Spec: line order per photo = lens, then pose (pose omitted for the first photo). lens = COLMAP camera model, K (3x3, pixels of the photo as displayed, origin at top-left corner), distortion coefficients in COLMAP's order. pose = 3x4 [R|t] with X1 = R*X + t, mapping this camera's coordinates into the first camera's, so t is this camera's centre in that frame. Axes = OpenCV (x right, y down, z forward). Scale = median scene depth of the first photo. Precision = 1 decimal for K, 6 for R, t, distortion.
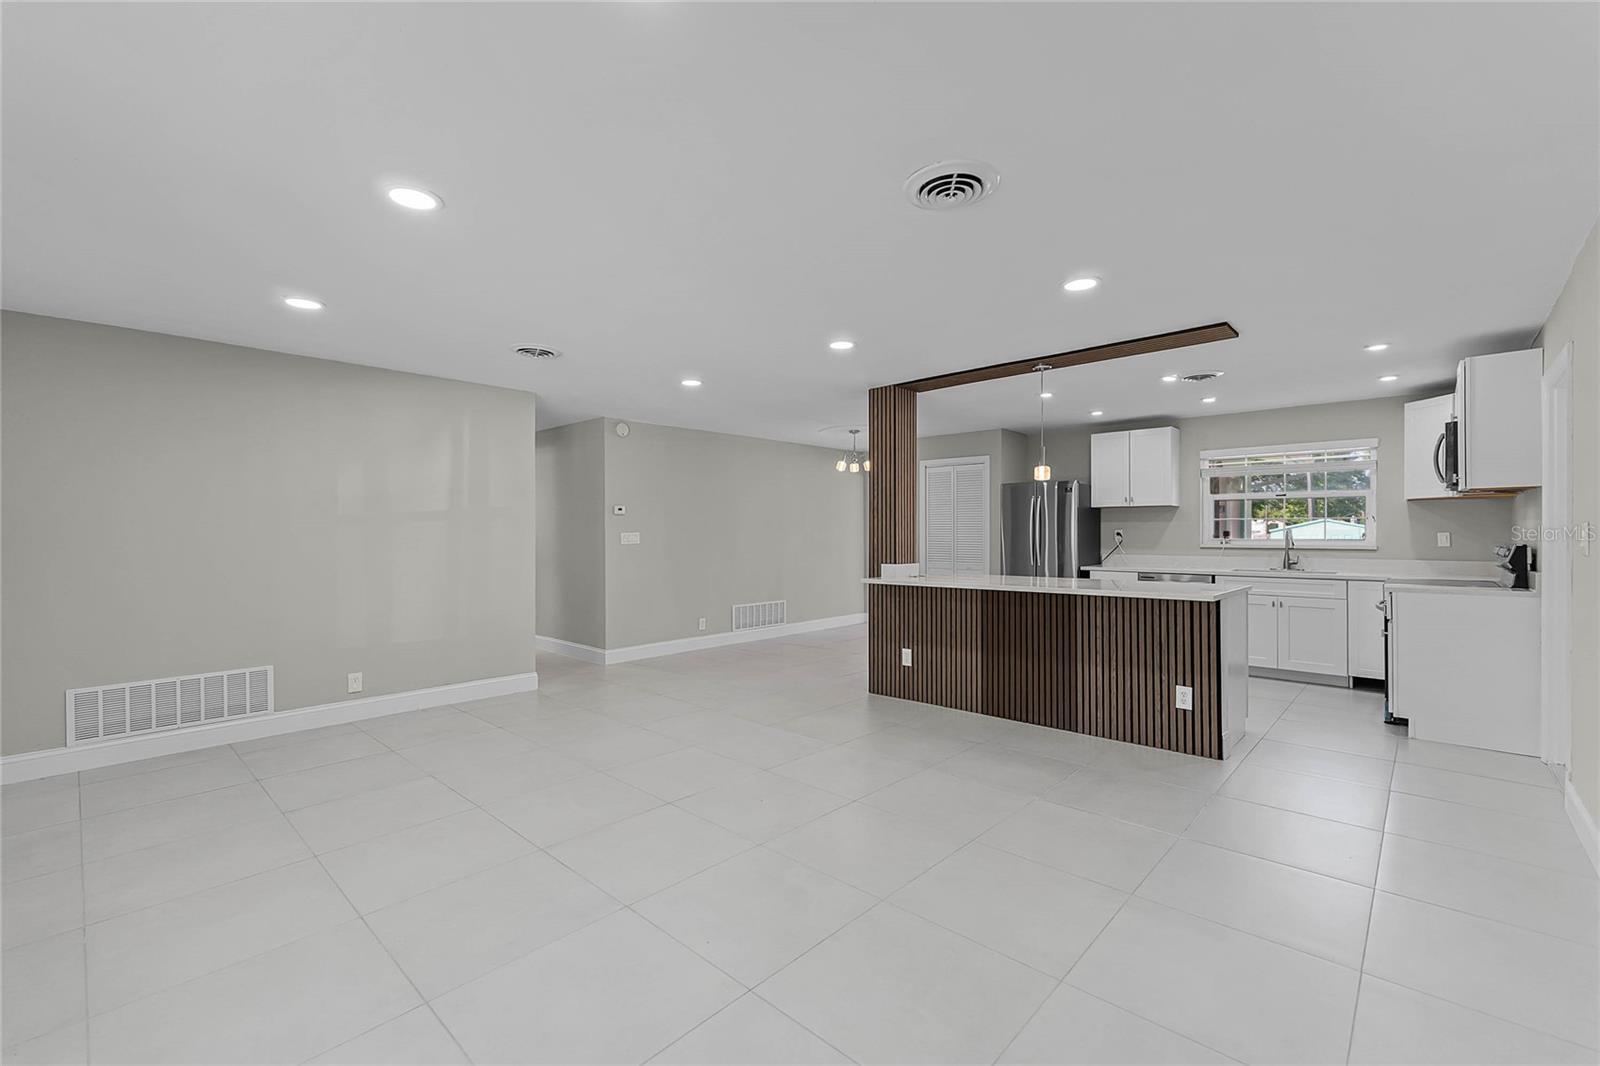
lens RADIAL K [[674.3, 0, 805.7], [0, 674.3, 527.3], [0, 0, 1]] dist [0.000818, 0.000455]
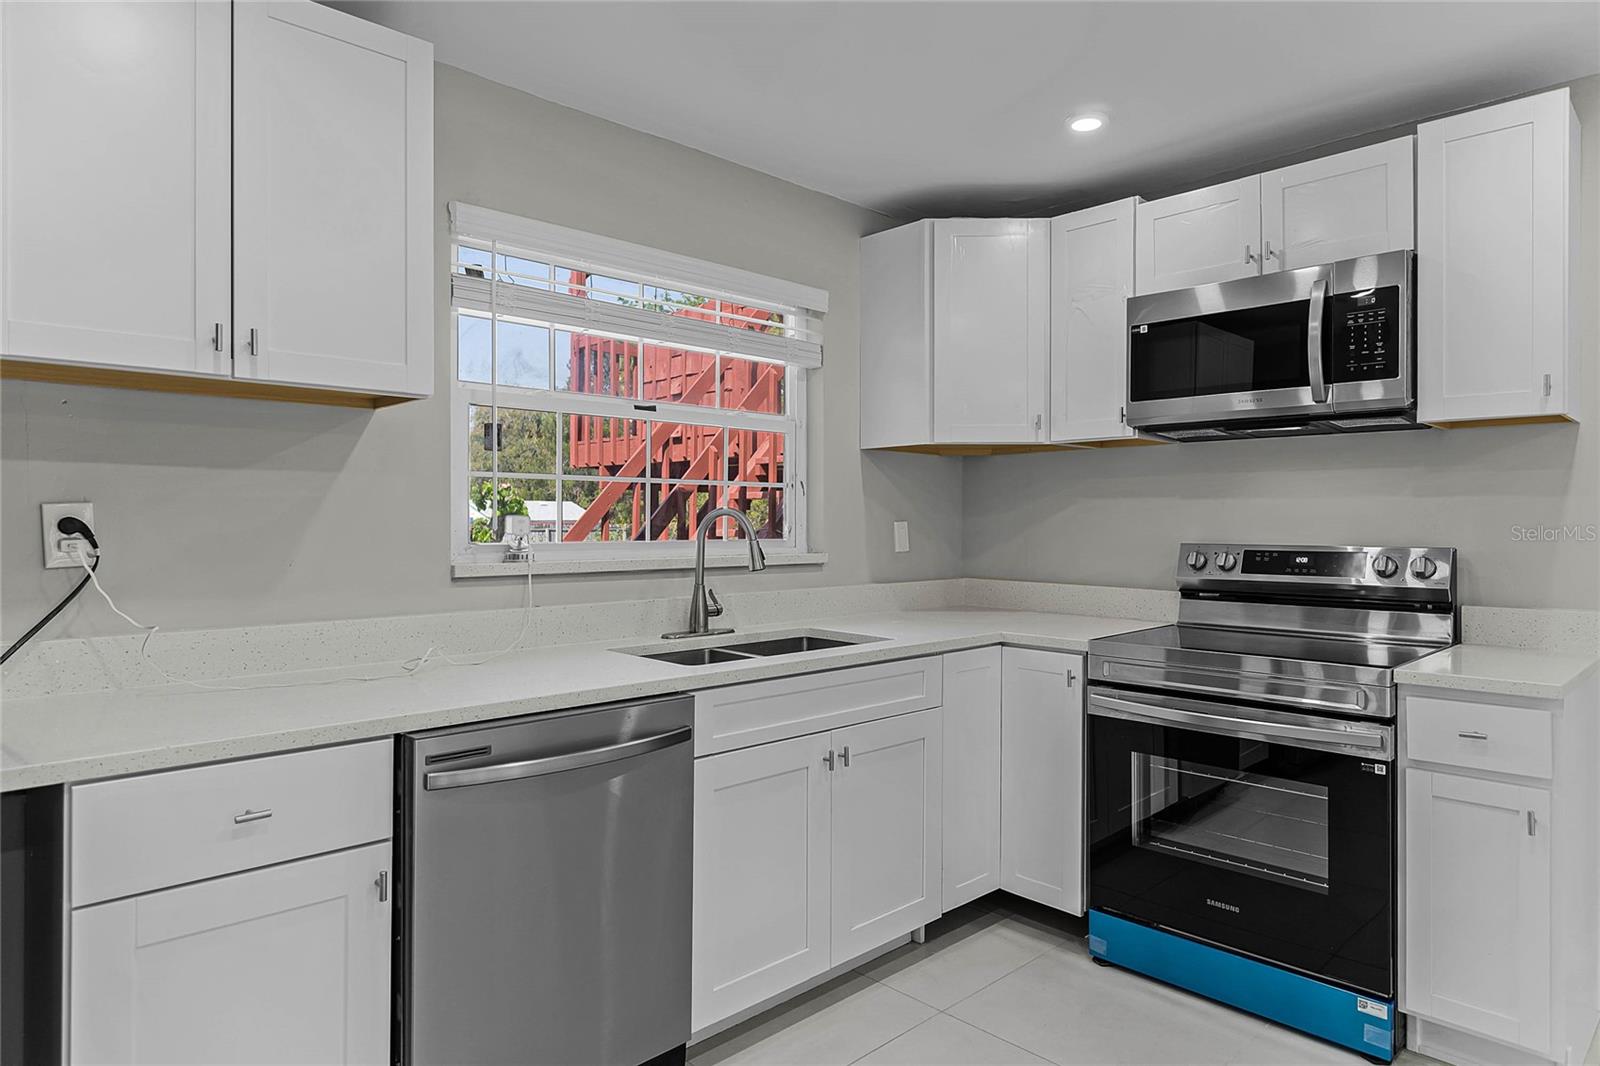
lens RADIAL K [[946.2, 0, 806.8], [0, 946.2, 523.0], [0, 0, 1]] dist [-0.002495, -0.000981]
pose [[0.053943, -0.001328, 0.998543, 0.278190], [-0.011465, 0.999932, 0.001949, 0.008061], [-0.998478, -0.011554, 0.053925, 1.006570]]
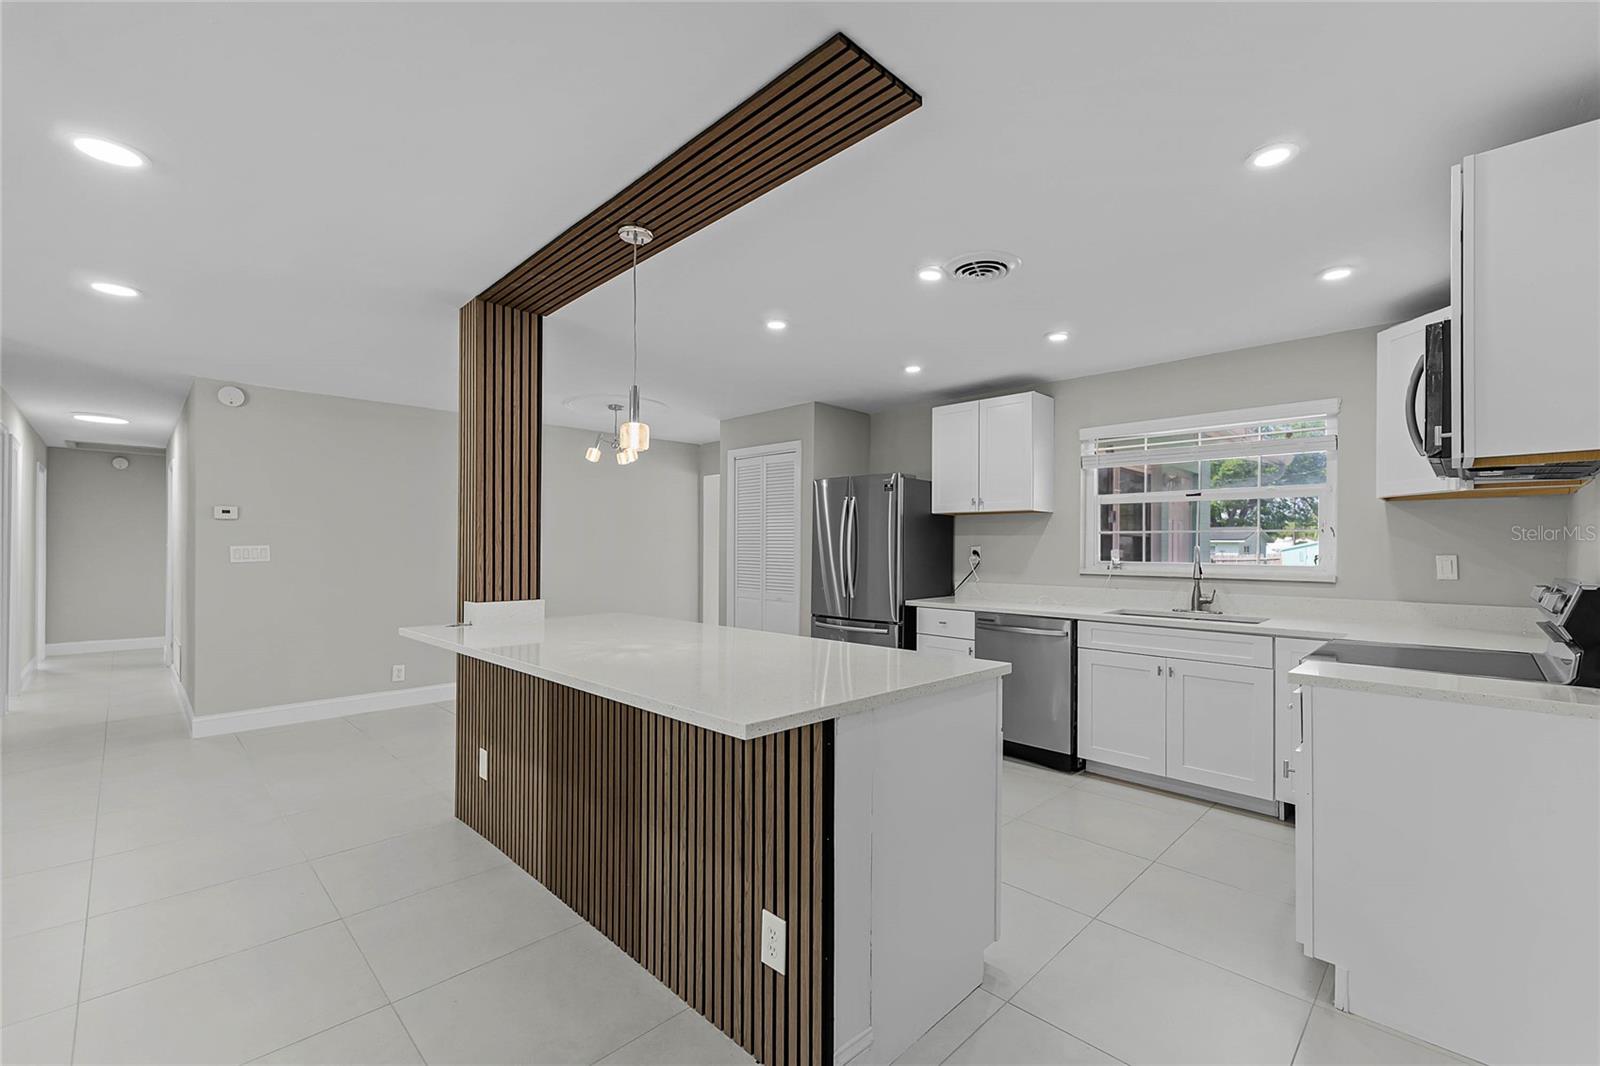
lens RADIAL K [[672.4, 0, 807.0], [0, 672.4, 540.4], [0, 0, 1]] dist [0.000415, 0.000084]
pose [[0.999367, 0.007019, -0.034890, 0.403831], [-0.007096, 0.999973, -0.002078, -0.000007], [0.034874, 0.002324, 0.999389, 0.390523]]
